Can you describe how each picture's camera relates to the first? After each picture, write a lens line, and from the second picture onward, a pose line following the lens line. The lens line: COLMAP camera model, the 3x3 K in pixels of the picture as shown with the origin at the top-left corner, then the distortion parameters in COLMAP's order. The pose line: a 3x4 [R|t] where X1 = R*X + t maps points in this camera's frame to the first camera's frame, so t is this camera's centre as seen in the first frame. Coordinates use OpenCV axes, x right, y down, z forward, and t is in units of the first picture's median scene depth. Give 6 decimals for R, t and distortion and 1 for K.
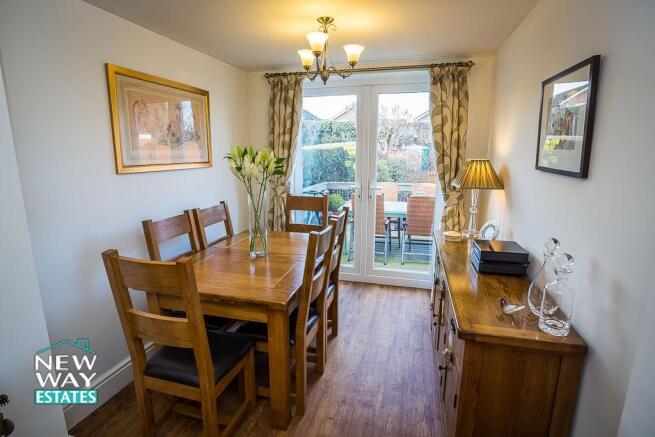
lens RADIAL K [[331.2, 0, 325.5], [0, 331.2, 217.3], [0, 0, 1]] dist [-0.029203, -0.000048]
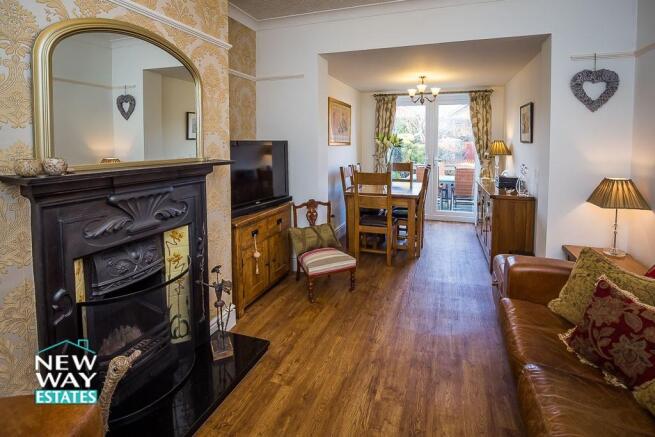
lens RADIAL K [[324.6, 0, 345.6], [0, 324.6, 160.1], [0, 0, 1]] dist [-0.026947, 0.000477]
pose [[0.999239, 0.004070, -0.038784, -0.298851], [-0.009723, 0.989130, -0.146722, 0.188011], [0.037766, 0.146987, 0.988417, -0.749123]]
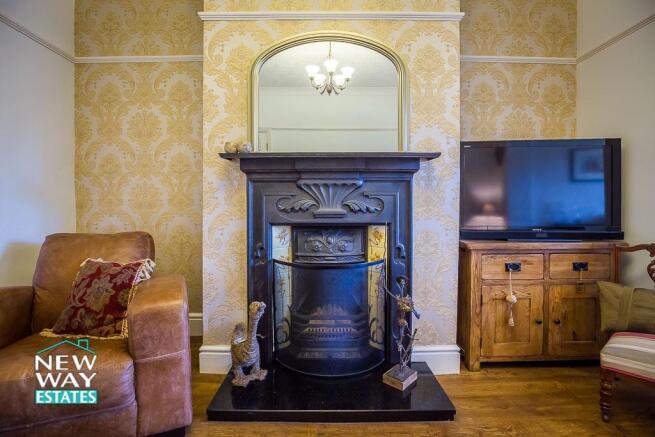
lens RADIAL K [[306.2, 0, 327.6], [0, 306.2, 216.5], [0, 0, 1]] dist [-0.020828, 0.000578]
pose [[0.274663, 0.025482, -0.961203, -0.114157], [-0.190628, 0.981250, -0.028458, 0.247568], [0.942455, 0.191048, 0.274371, -0.356415]]
